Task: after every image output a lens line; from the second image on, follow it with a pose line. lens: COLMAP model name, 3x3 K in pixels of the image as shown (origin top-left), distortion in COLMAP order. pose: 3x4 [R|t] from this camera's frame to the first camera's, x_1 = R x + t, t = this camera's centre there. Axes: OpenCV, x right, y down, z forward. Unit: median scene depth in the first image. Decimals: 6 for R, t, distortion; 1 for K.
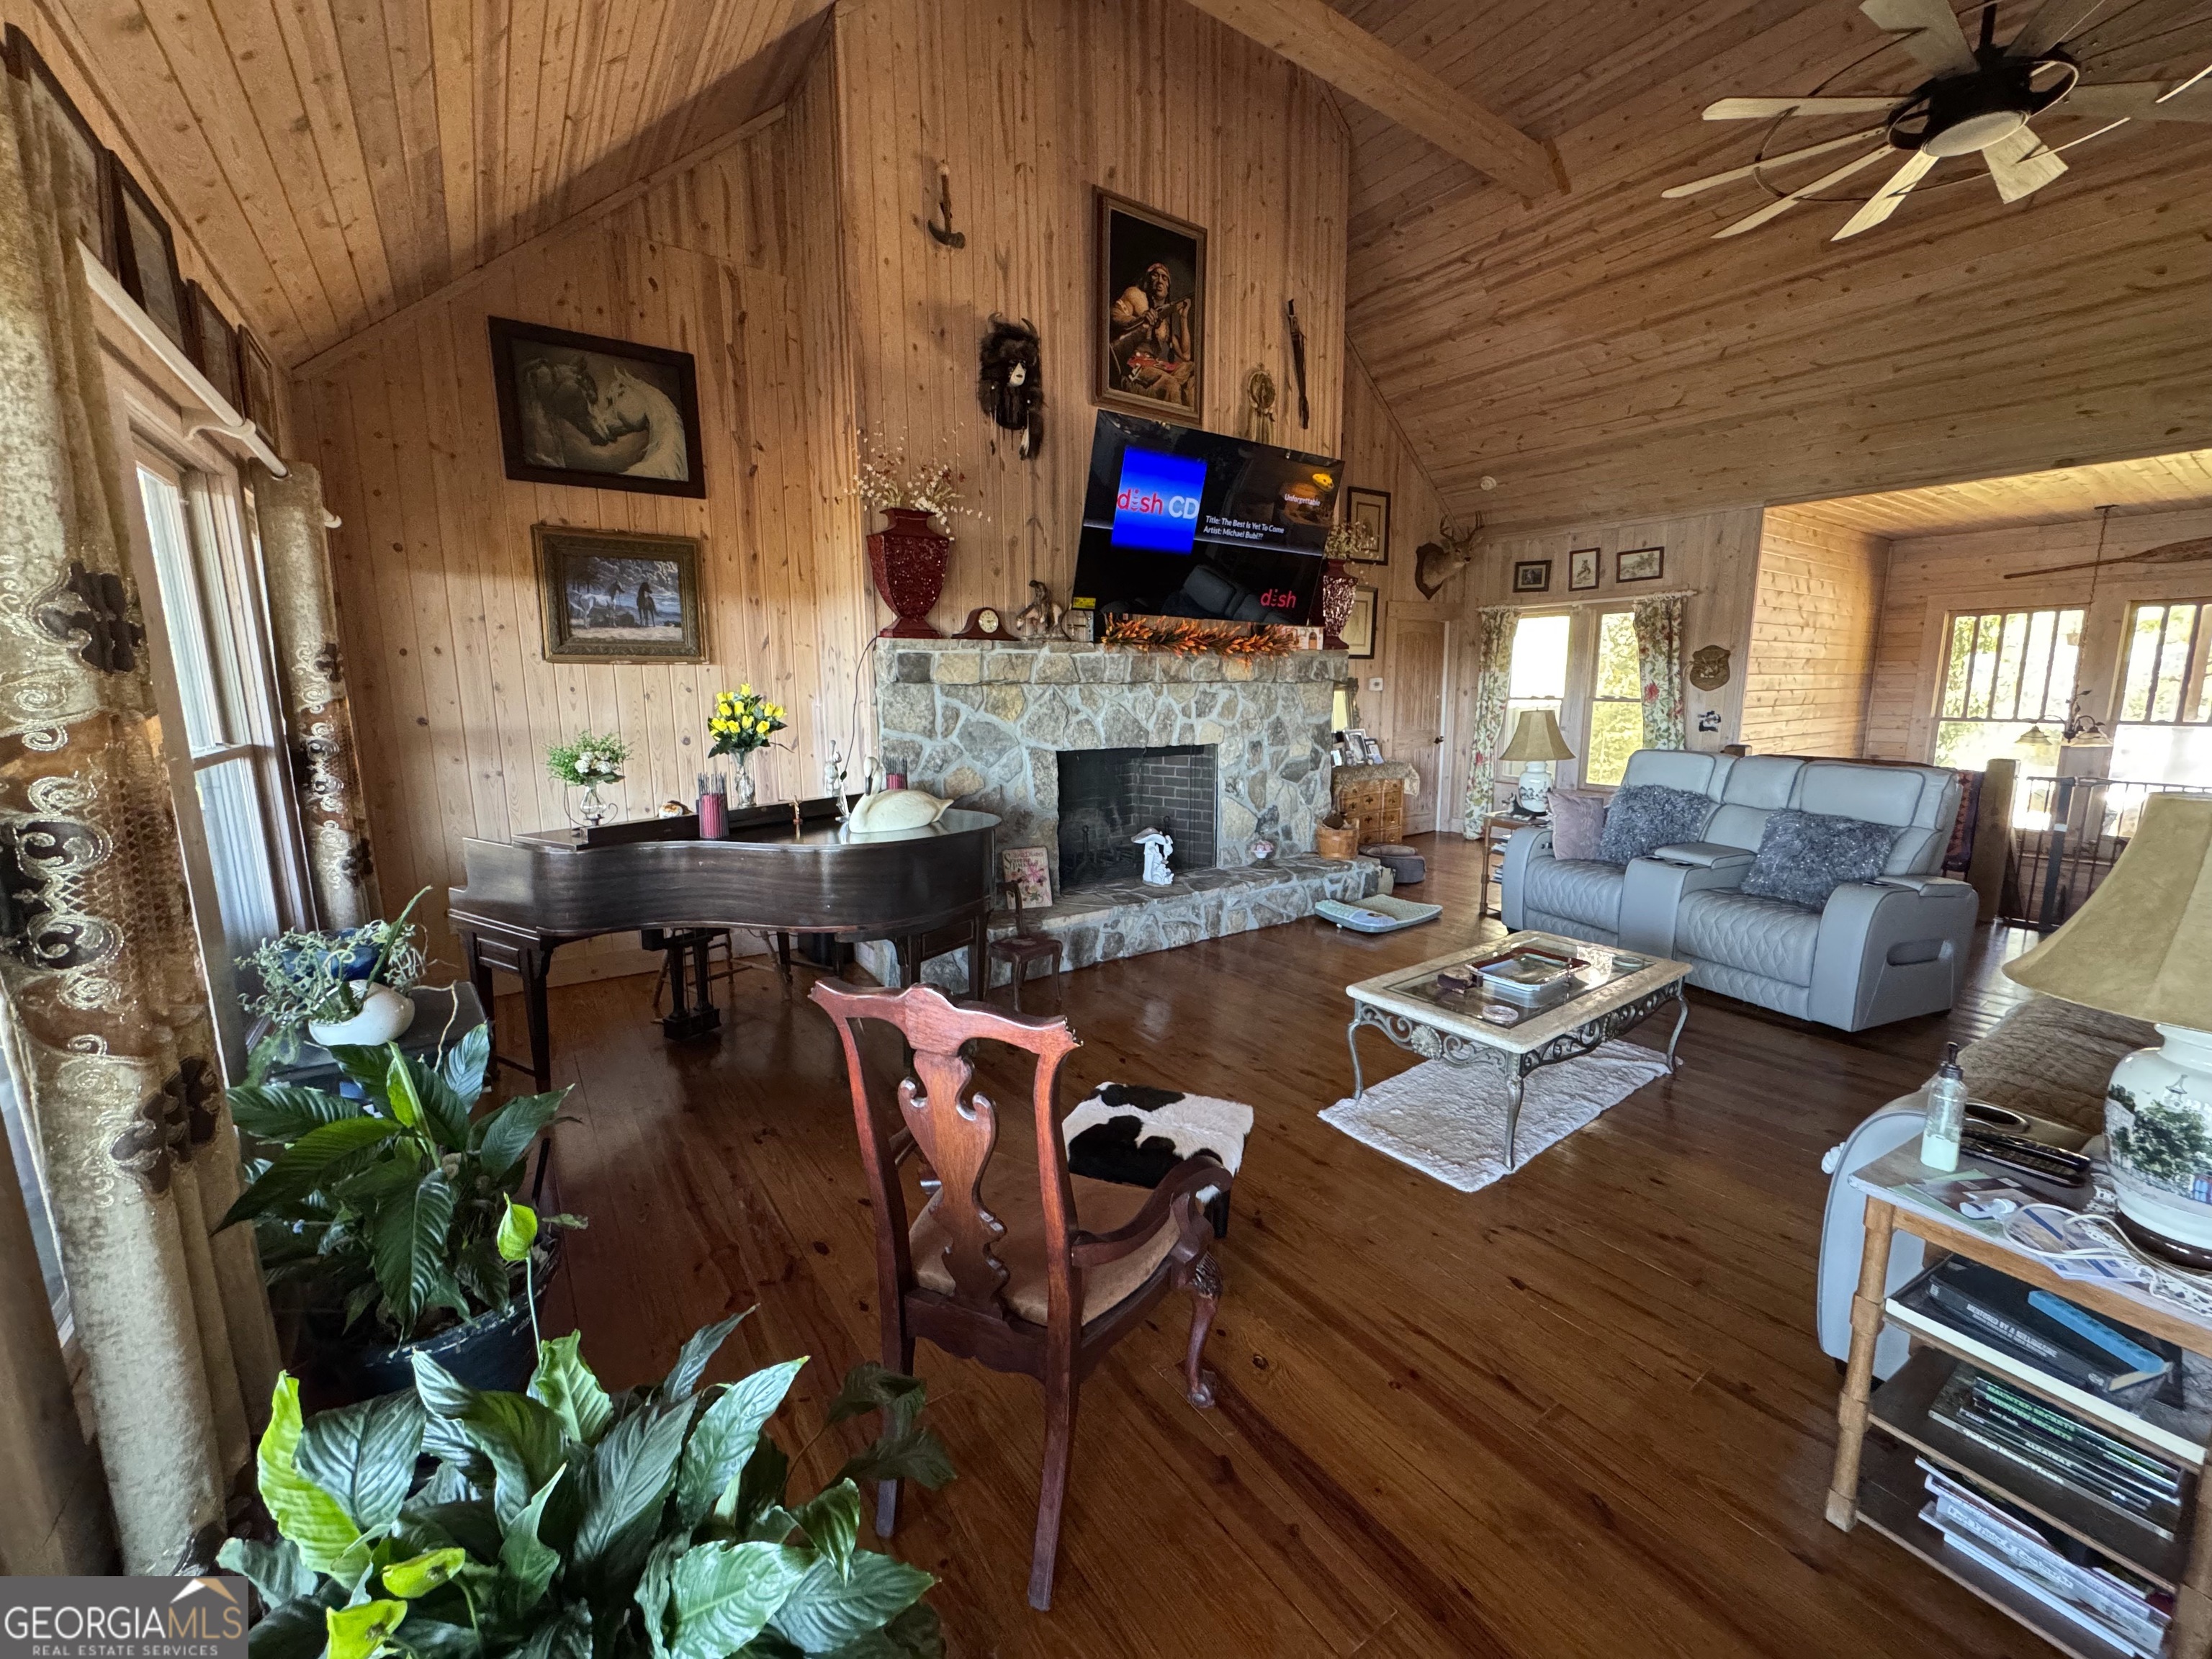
lens RADIAL K [[875.8, 0, 1110.1], [0, 875.8, 822.6], [0, 0, 1]] dist [0.002079, -0.000579]
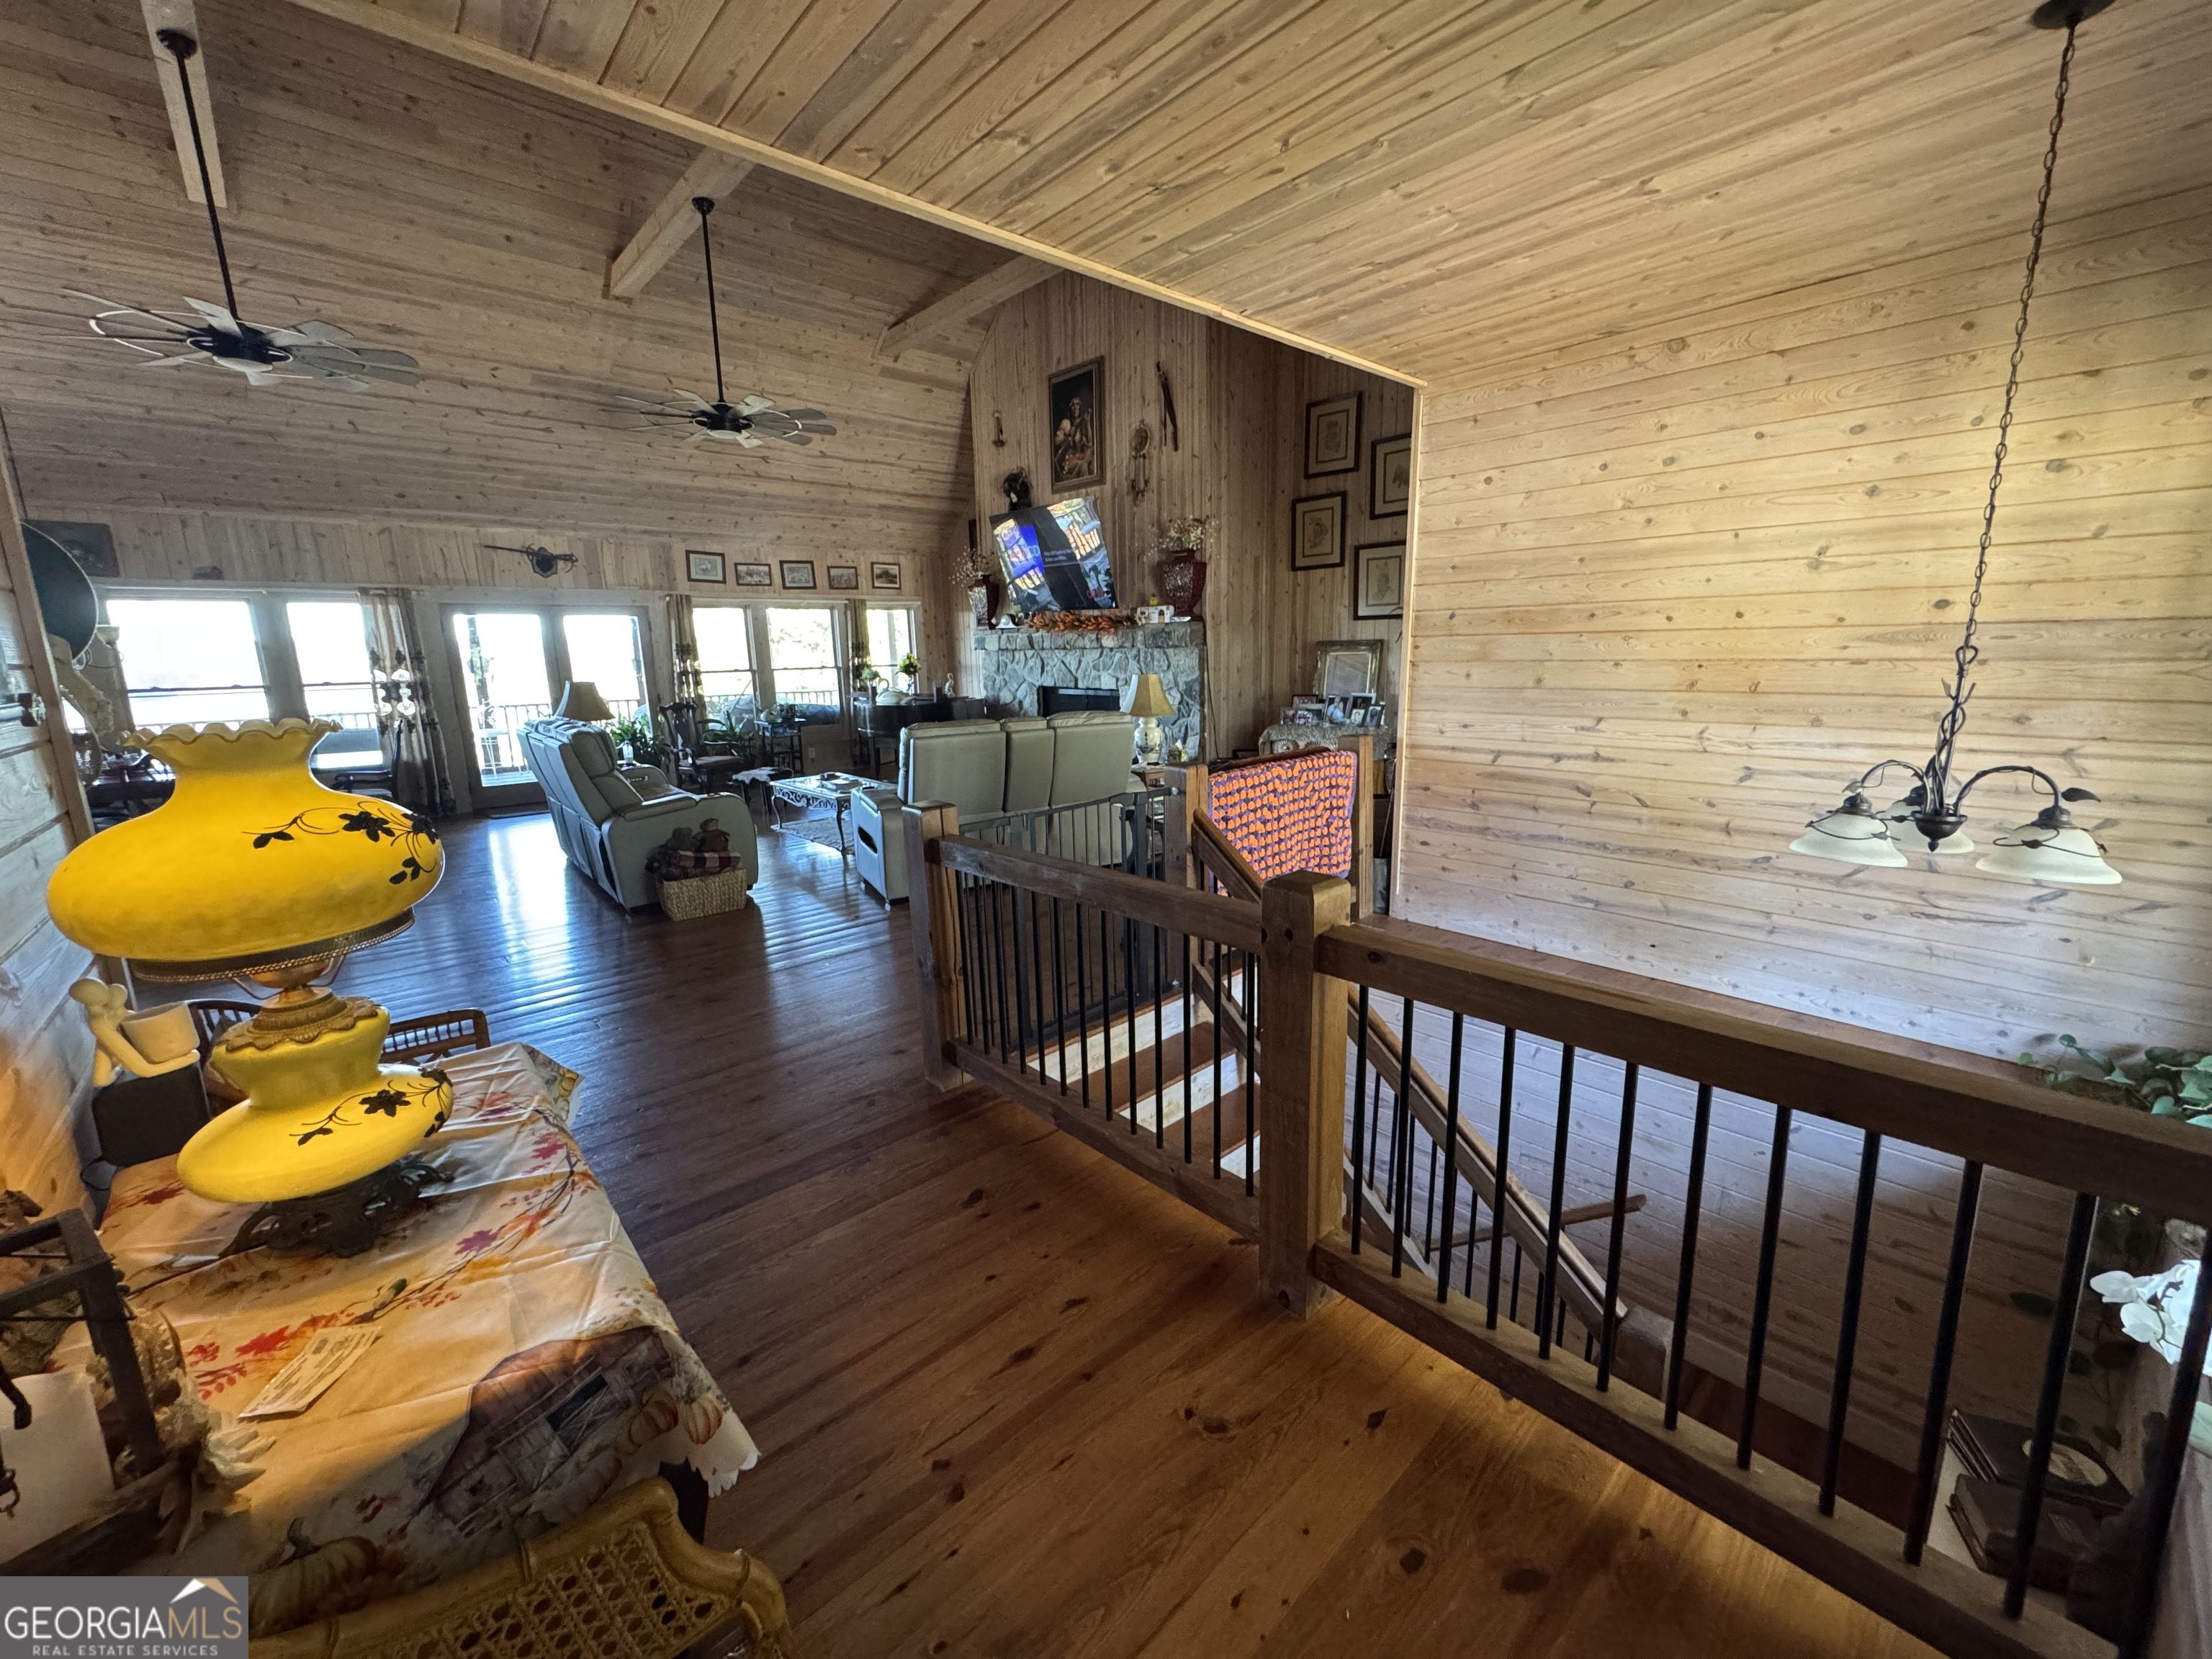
lens RADIAL K [[875.8, 0, 1108.2], [0, 875.8, 819.5], [0, 0, 1]] dist [0.002079, -0.000579]
pose [[0.122198, 0.195881, -0.972984, 1.850377], [-0.137177, 0.974256, 0.178909, -0.159012], [0.982980, 0.111608, 0.145922, 0.905339]]
